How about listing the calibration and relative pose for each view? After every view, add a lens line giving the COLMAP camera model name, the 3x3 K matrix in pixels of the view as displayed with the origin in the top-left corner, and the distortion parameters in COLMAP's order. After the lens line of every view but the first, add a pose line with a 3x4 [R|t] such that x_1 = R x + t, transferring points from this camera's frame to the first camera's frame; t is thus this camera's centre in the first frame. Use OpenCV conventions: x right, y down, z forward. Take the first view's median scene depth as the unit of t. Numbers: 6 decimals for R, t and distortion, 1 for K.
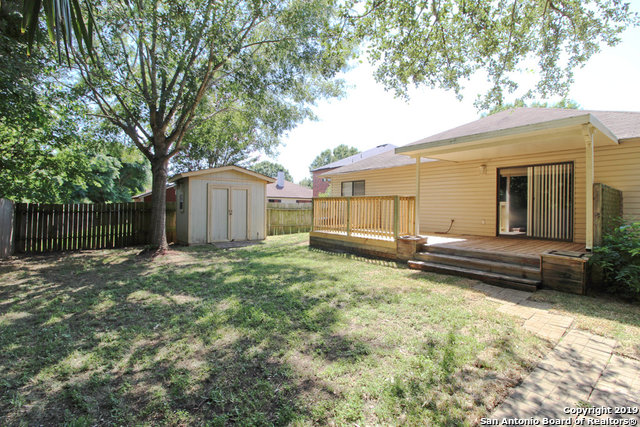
lens RADIAL K [[295.3, 0, 323.7], [0, 295.3, 204.8], [0, 0, 1]] dist [-0.014787, -0.006083]
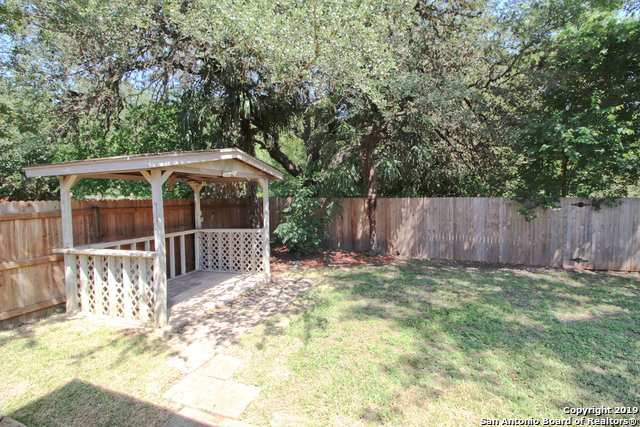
lens RADIAL K [[295.3, 0, 323.7], [0, 295.3, 204.8], [0, 0, 1]] dist [-0.014787, -0.006083]
pose [[-0.852716, 0.031073, -0.521450, 1.102948], [0.011121, 0.999083, 0.041348, -0.134924], [0.522256, 0.029459, -0.852279, 2.271320]]
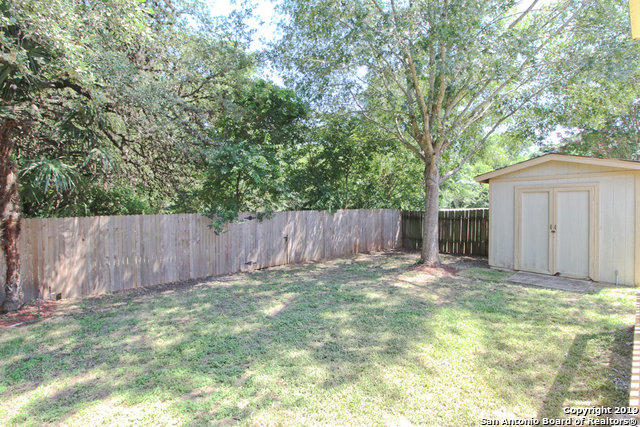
lens RADIAL K [[295.3, 0, 323.7], [0, 295.3, 204.8], [0, 0, 1]] dist [-0.014787, -0.006083]
pose [[0.069298, -0.002213, -0.997594, 1.108620], [0.014614, 0.999892, -0.001203, -0.133306], [0.997489, -0.014496, 0.069323, 1.860870]]
